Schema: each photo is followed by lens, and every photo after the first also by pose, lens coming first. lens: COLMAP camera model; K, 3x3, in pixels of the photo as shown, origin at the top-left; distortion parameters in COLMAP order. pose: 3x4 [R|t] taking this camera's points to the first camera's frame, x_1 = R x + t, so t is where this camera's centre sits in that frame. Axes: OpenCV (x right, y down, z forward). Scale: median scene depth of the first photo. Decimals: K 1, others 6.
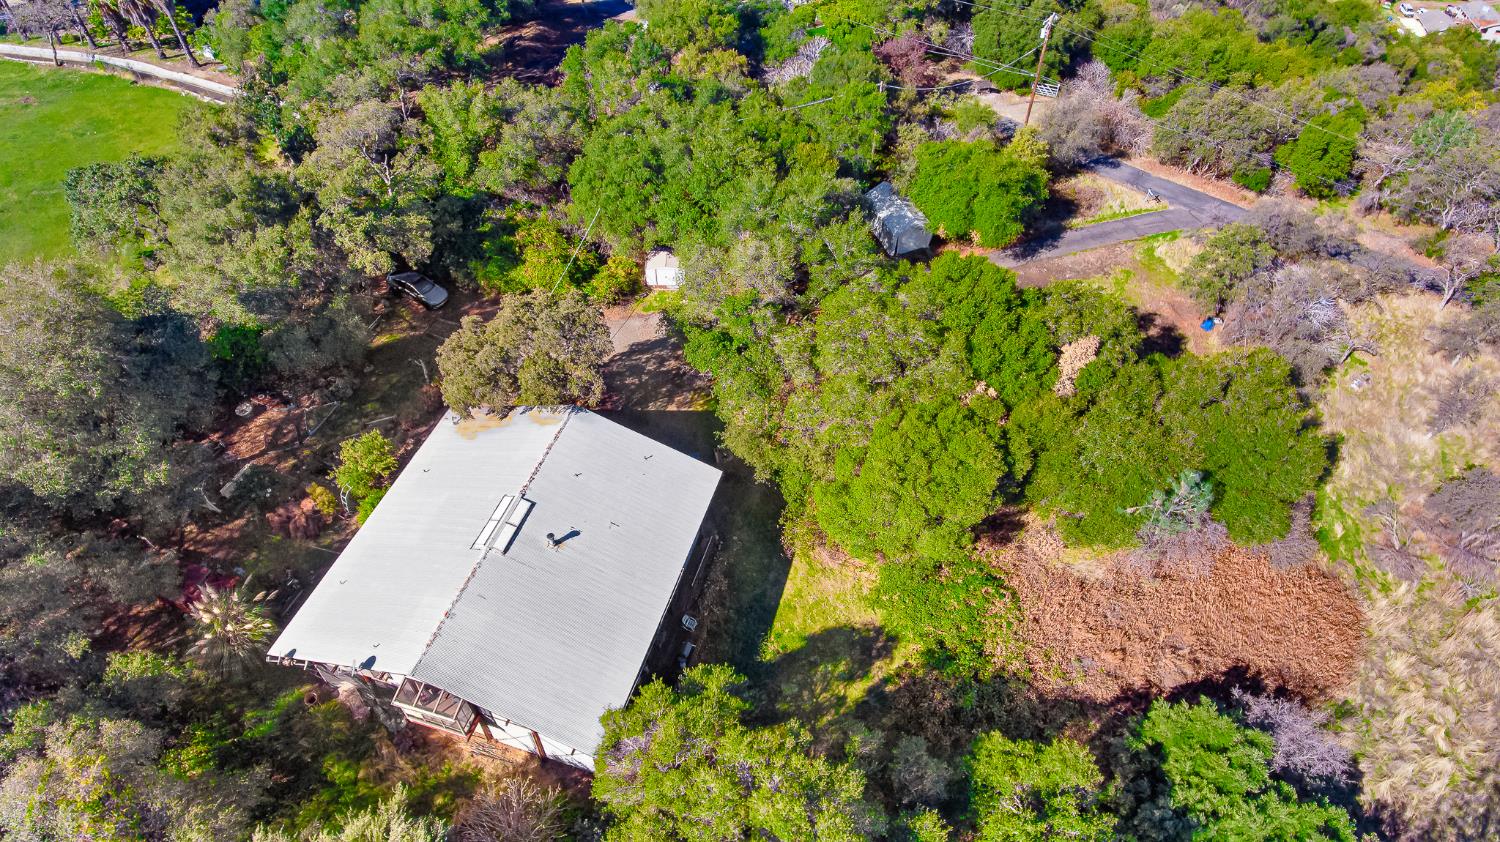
lens RADIAL K [[863.4, 0, 750.0], [0, 863.4, 421.0], [0, 0, 1]] dist [0.001887, -0.000584]
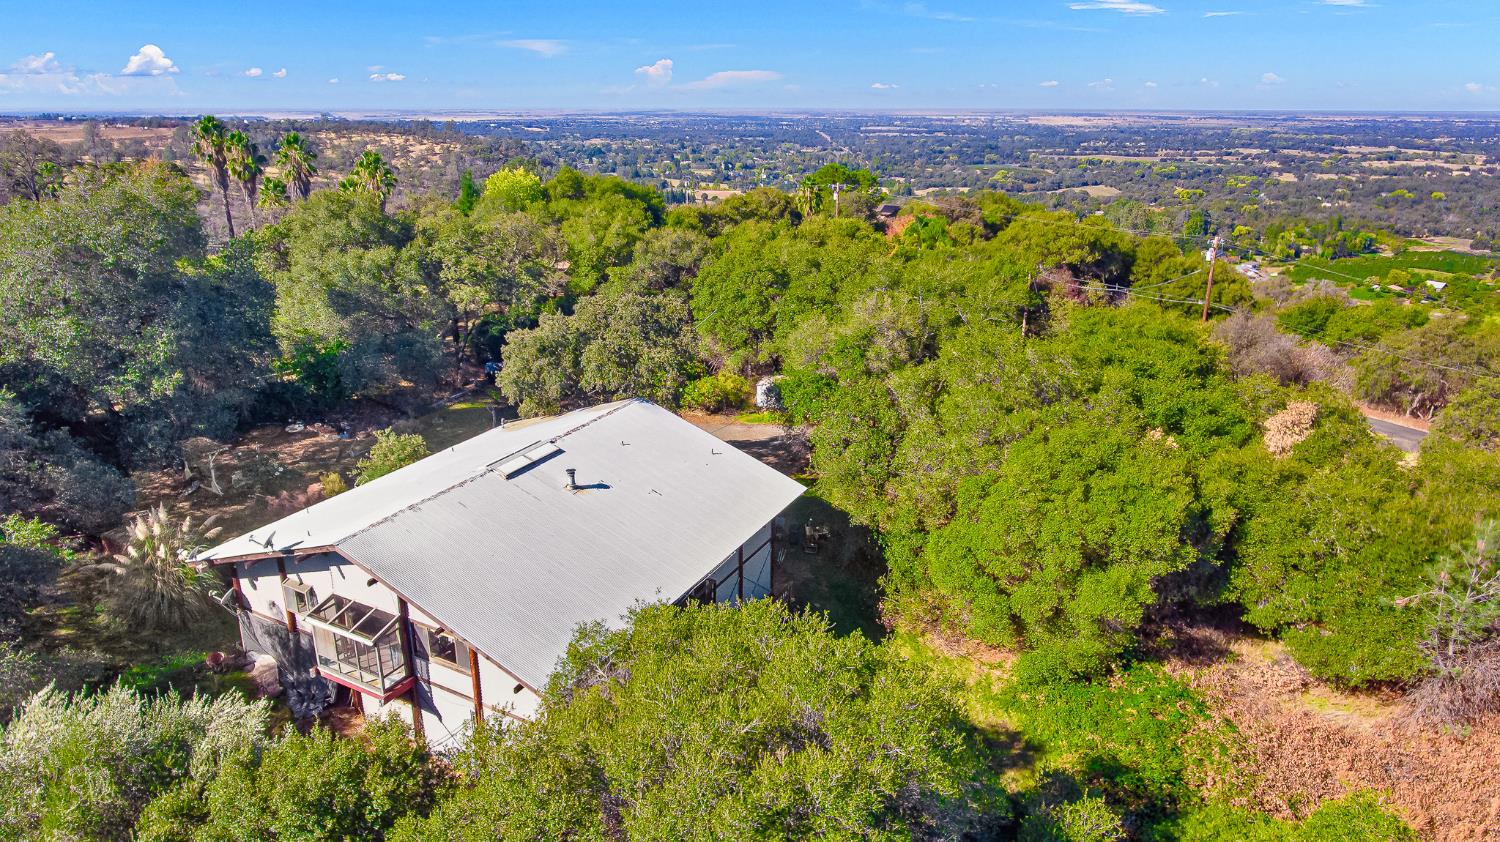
lens RADIAL K [[899.7, 0, 750.0], [0, 899.7, 421.0], [0, 0, 1]] dist [0.001281, 0.000975]
pose [[0.981481, 0.065191, -0.180123, 0.057012], [-0.140358, 0.884652, -0.444624, 0.357274], [0.130360, 0.461672, 0.877420, 0.245459]]
